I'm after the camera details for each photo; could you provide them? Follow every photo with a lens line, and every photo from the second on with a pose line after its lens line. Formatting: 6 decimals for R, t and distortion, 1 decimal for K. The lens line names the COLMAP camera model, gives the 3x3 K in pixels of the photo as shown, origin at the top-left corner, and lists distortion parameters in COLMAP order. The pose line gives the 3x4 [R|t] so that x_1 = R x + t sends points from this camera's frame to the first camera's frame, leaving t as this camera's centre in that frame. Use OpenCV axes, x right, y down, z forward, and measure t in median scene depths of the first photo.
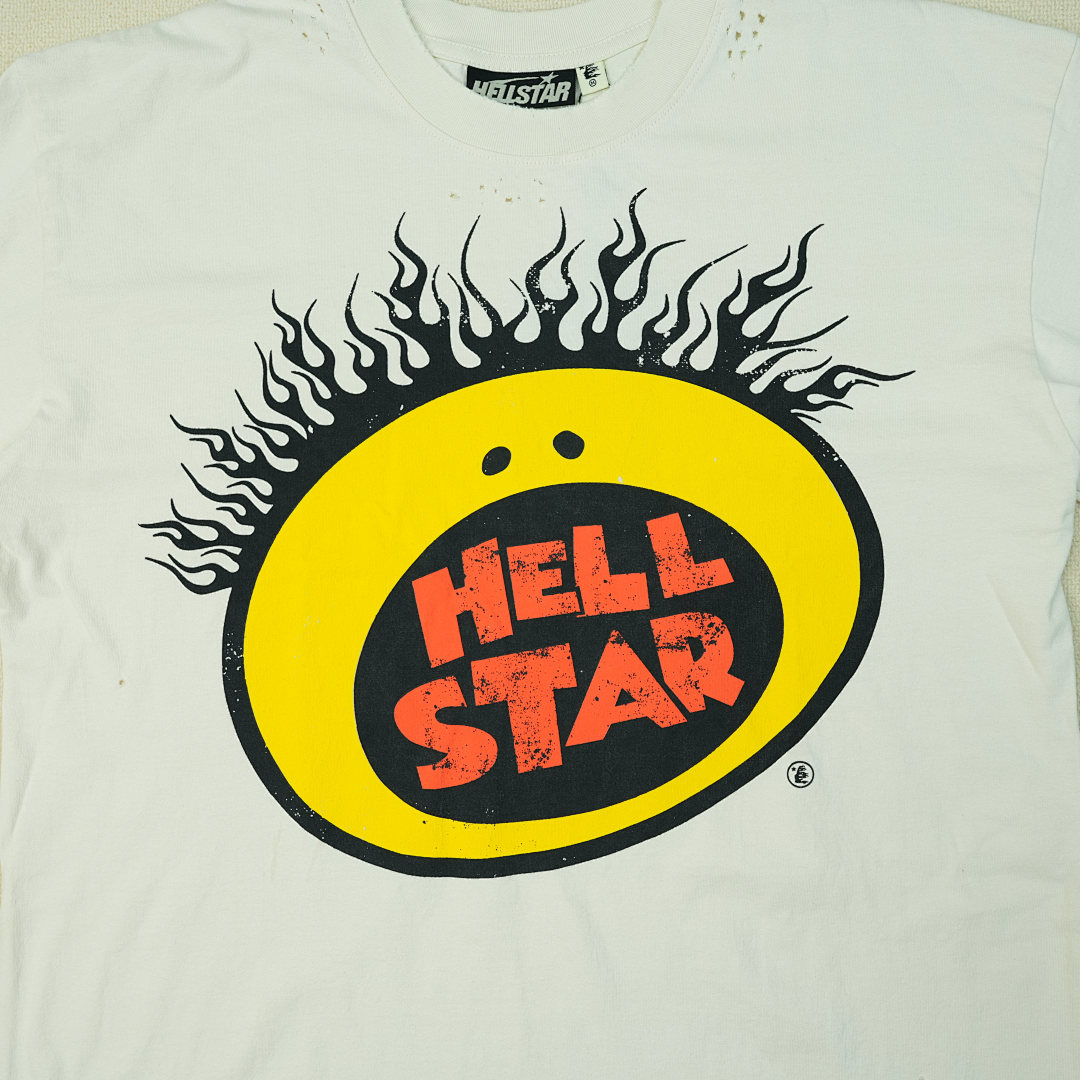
lens RADIAL K [[1120.8, 0, 548.6], [0, 1120.8, 542.7], [0, 0, 1]] dist [-0.009544, 0.000000]
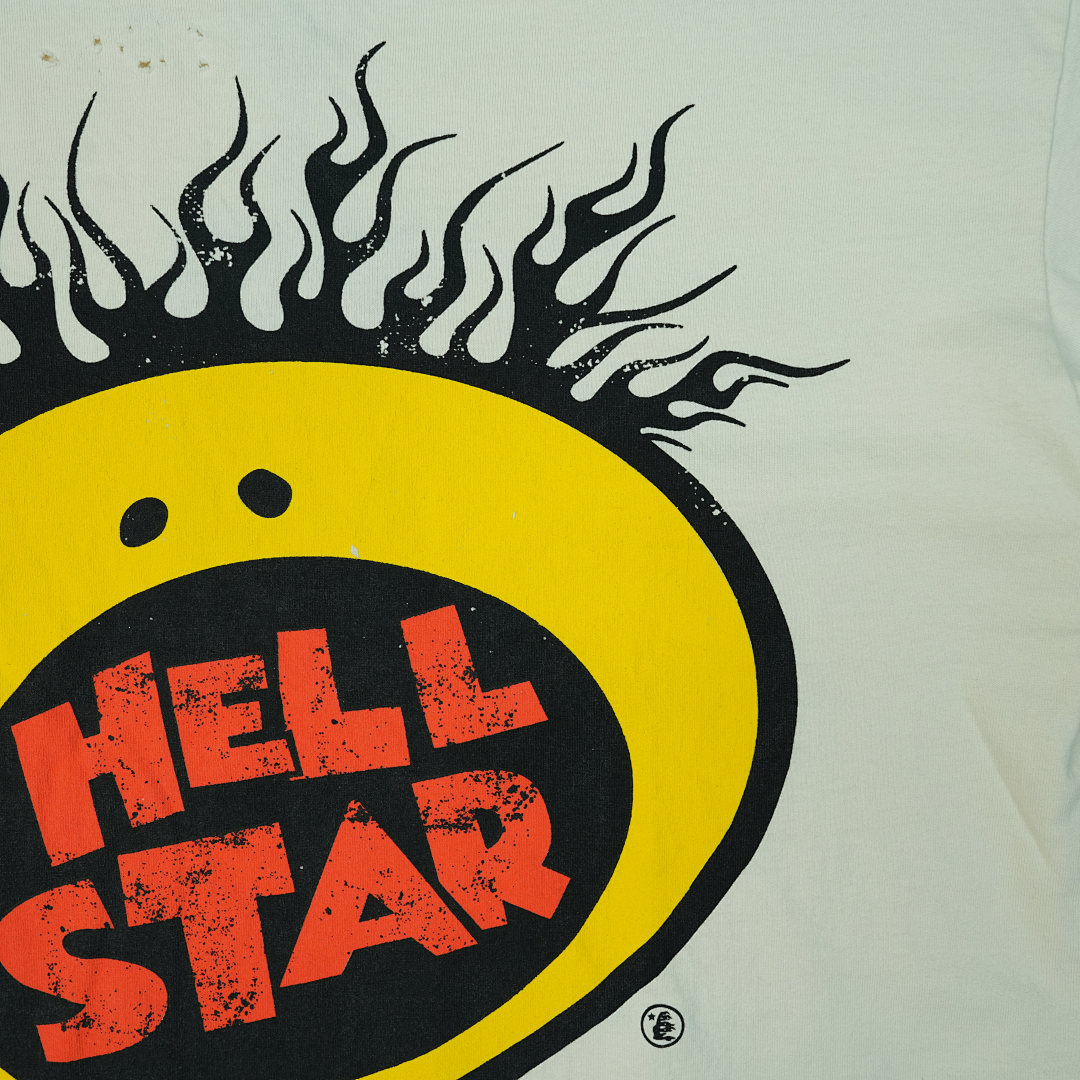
lens RADIAL K [[1120.8, 0, 531.2], [0, 1120.8, 547.2], [0, 0, 1]] dist [-0.009544, 0.000000]
pose [[0.998879, -0.020206, 0.042797, 0.131413], [0.017139, 0.997338, 0.070877, -0.098432], [-0.044116, -0.070065, 0.996566, 0.408313]]
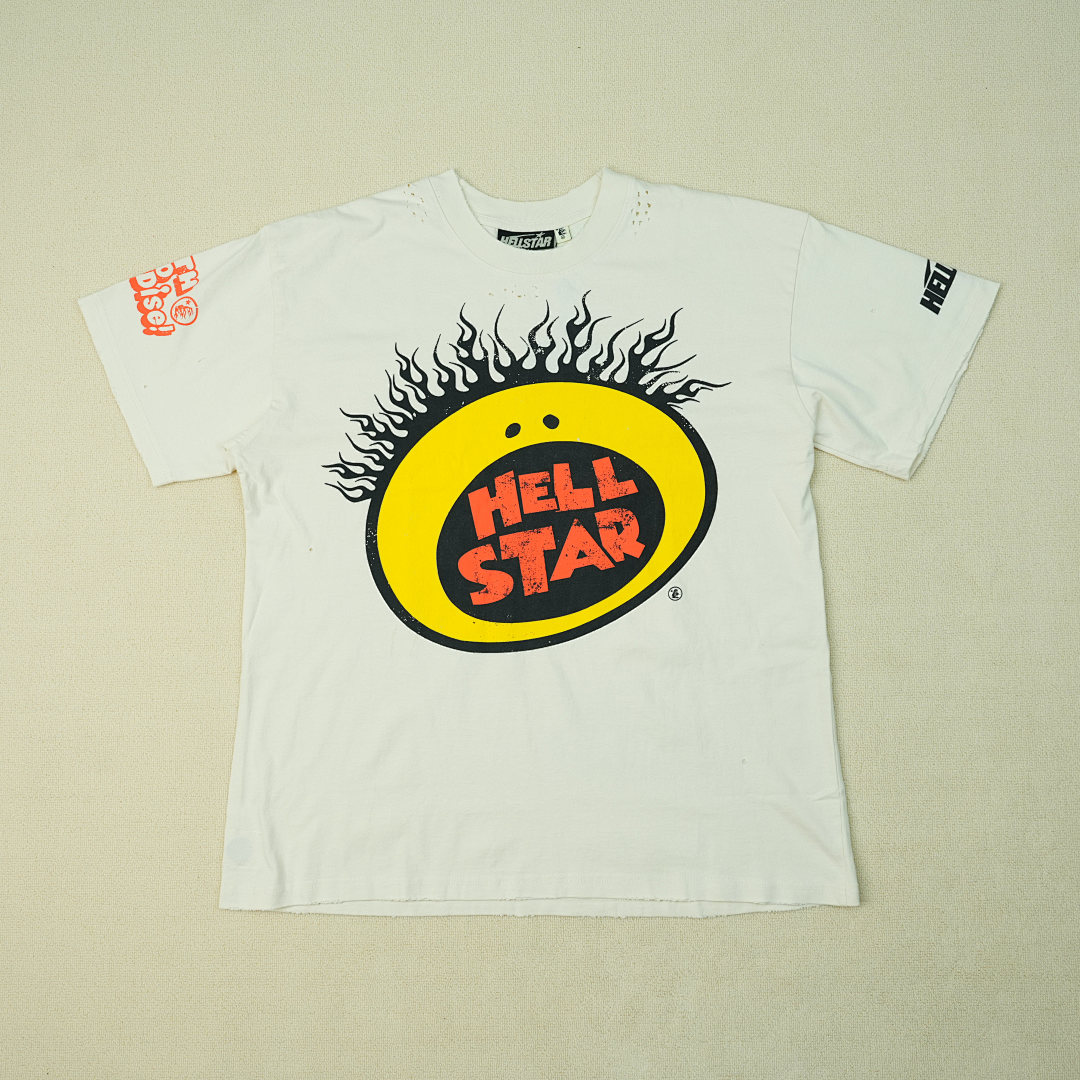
lens RADIAL K [[1120.8, 0, 534.0], [0, 1120.8, 544.1], [0, 0, 1]] dist [-0.009544, 0.000000]
pose [[0.999997, -0.001849, -0.001713, -0.008219], [0.001669, 0.995016, -0.099706, 0.308930], [0.001889, 0.099703, 0.995015, -0.871270]]
